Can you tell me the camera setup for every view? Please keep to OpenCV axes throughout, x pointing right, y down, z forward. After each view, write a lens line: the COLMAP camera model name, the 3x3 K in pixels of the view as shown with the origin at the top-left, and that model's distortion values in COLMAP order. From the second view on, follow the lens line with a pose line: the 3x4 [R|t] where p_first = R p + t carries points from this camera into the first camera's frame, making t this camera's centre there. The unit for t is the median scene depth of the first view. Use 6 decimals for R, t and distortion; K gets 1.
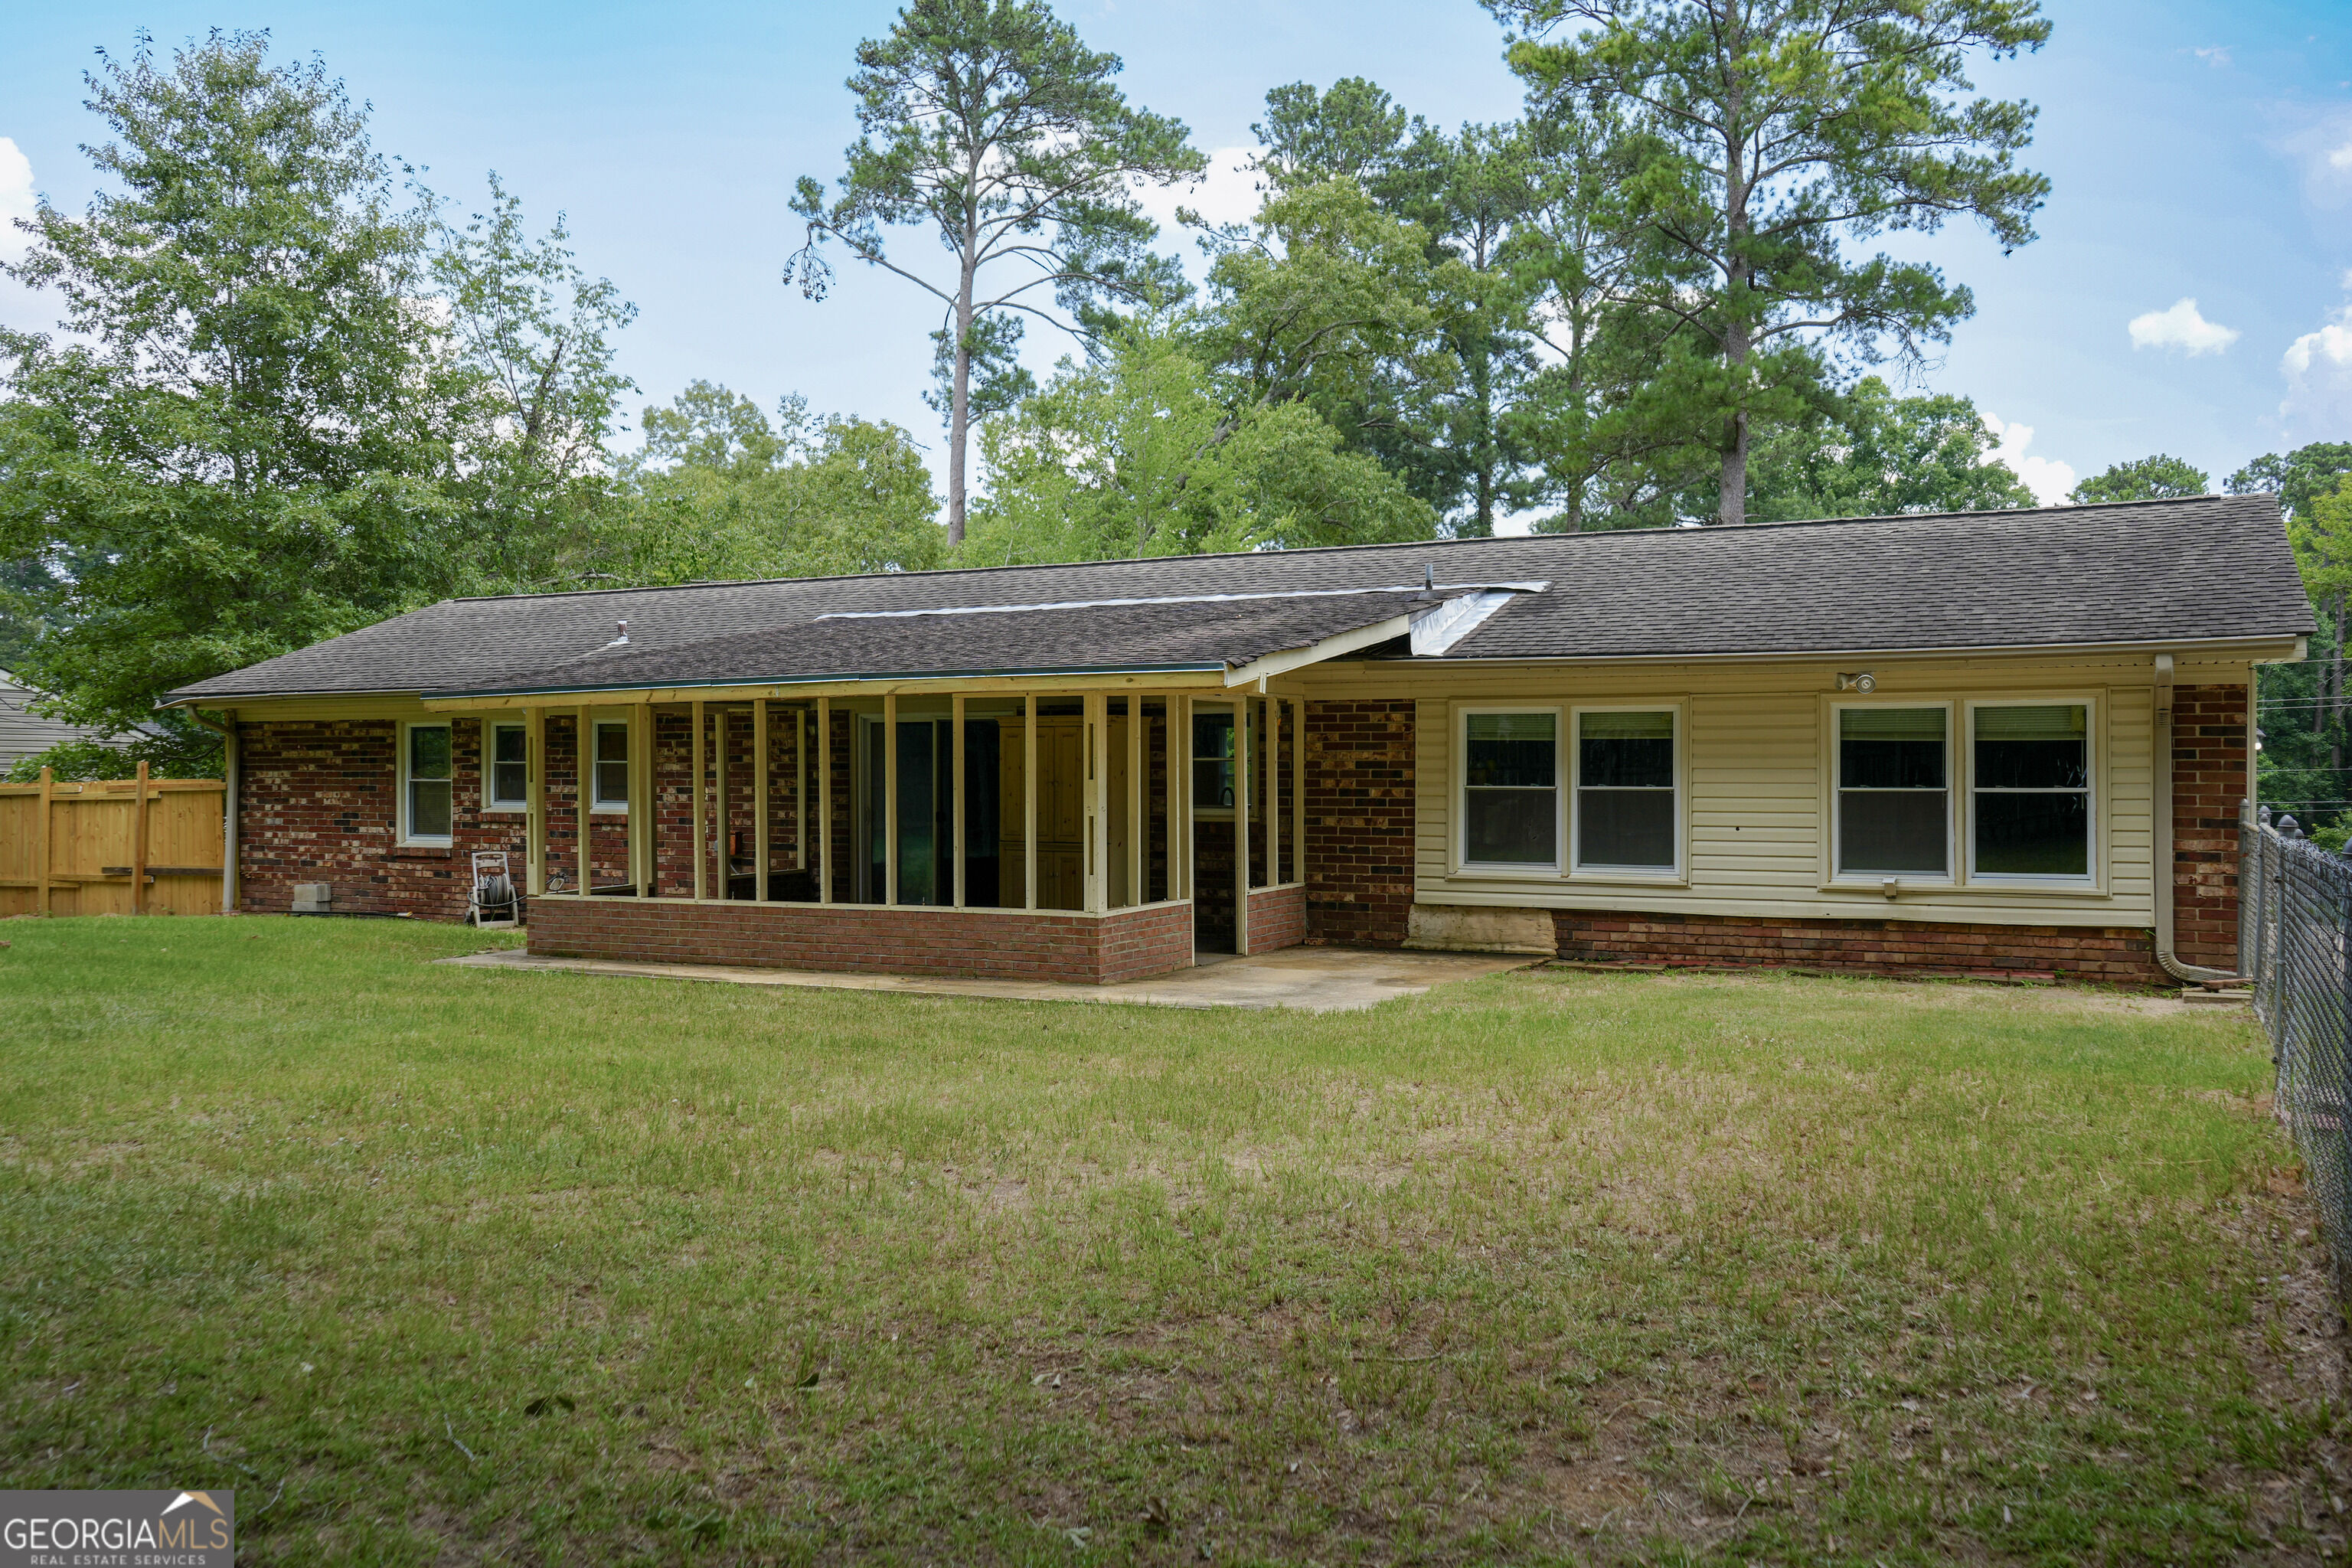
lens RADIAL K [[1841.1, 0, 1176.2], [0, 1841.1, 927.4], [0, 0, 1]] dist [-0.008013, -0.000925]
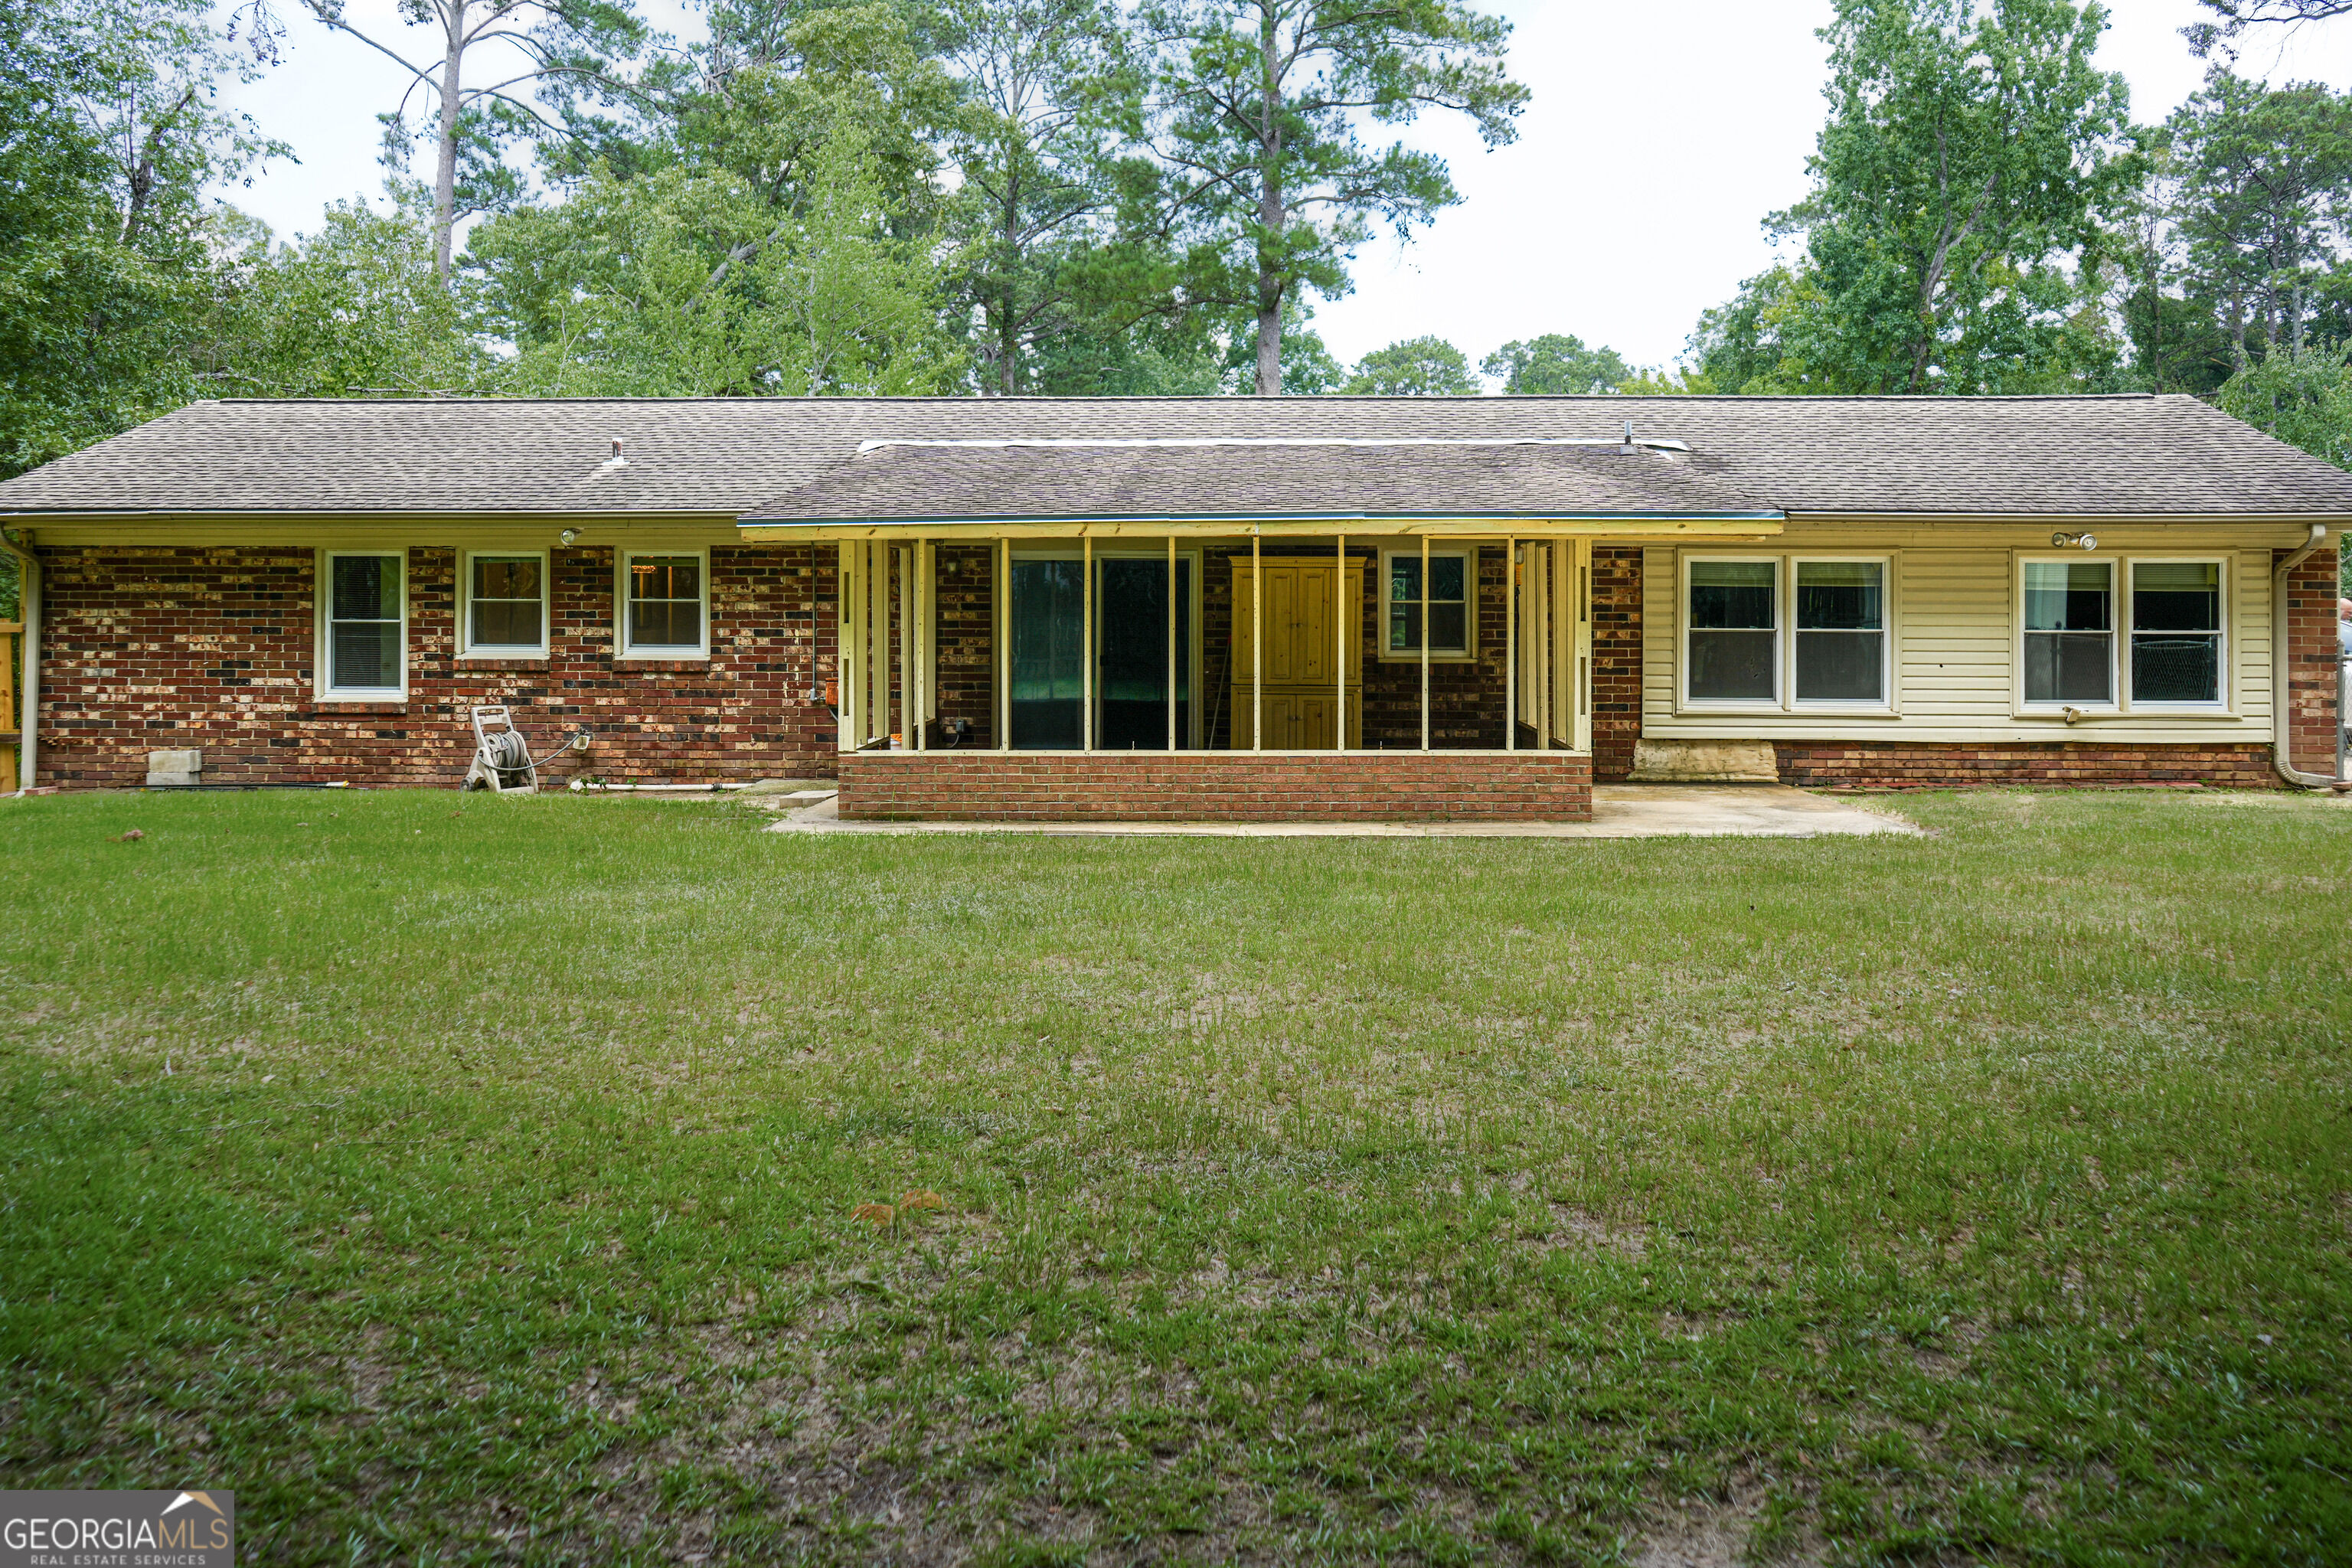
lens RADIAL K [[1869.5, 0, 1175.7], [0, 1869.5, 779.2], [0, 0, 1]] dist [-0.016913, 0.016484]
pose [[0.916687, -0.031184, 0.398387, -0.547884], [0.030055, 0.999507, 0.009081, -0.007353], [-0.398473, 0.003649, 0.917173, 0.114597]]
